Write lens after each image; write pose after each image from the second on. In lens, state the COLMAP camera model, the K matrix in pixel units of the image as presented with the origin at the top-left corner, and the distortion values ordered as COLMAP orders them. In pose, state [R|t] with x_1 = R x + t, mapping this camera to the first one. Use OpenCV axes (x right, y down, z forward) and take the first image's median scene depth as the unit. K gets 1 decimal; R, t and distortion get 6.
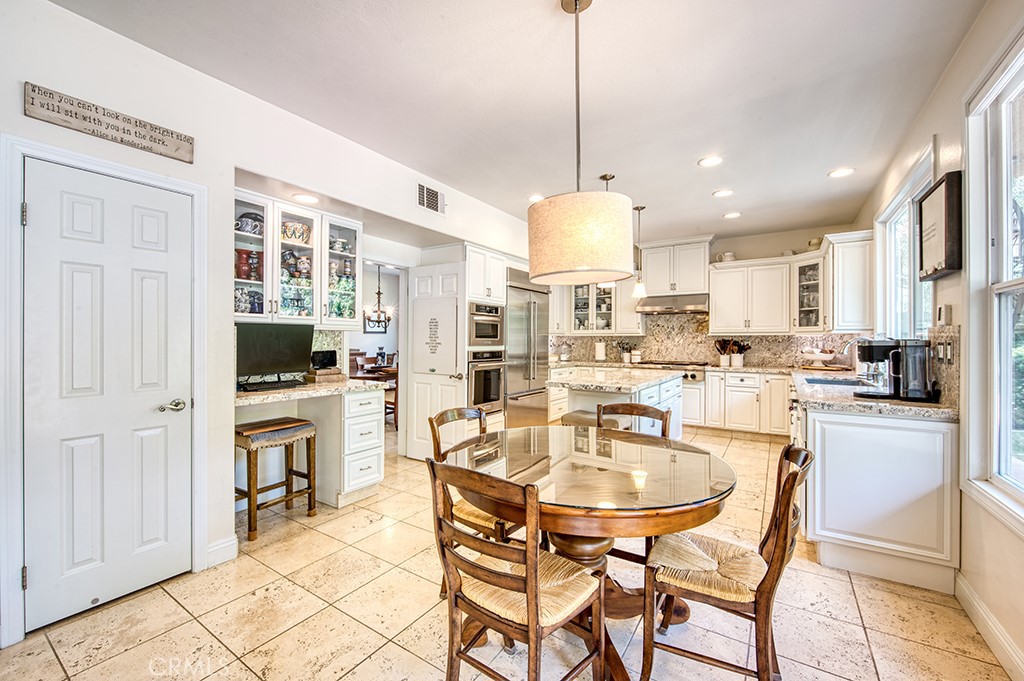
lens RADIAL K [[412.0, 0, 509.5], [0, 412.0, 337.5], [0, 0, 1]] dist [0.001443, 0.000225]
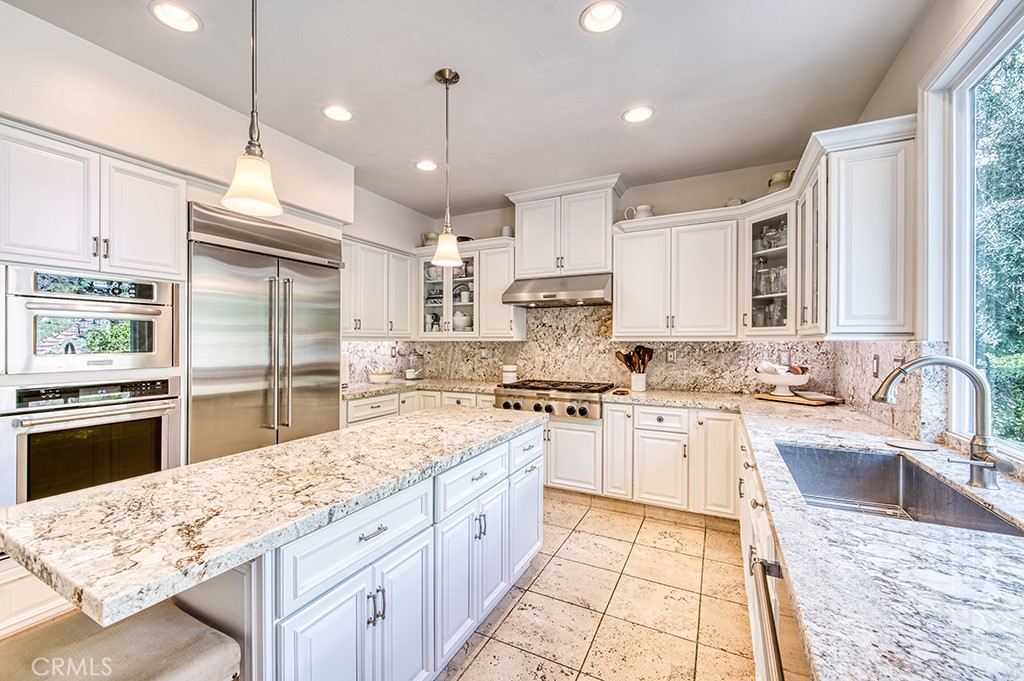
lens RADIAL K [[412.0, 0, 512.3], [0, 412.0, 341.4], [0, 0, 1]] dist [0.001443, 0.000225]
pose [[0.993200, -0.003329, 0.116375, 0.277578], [0.002180, 0.999948, 0.009998, -0.011851], [-0.116402, -0.009676, 0.993155, 0.430054]]
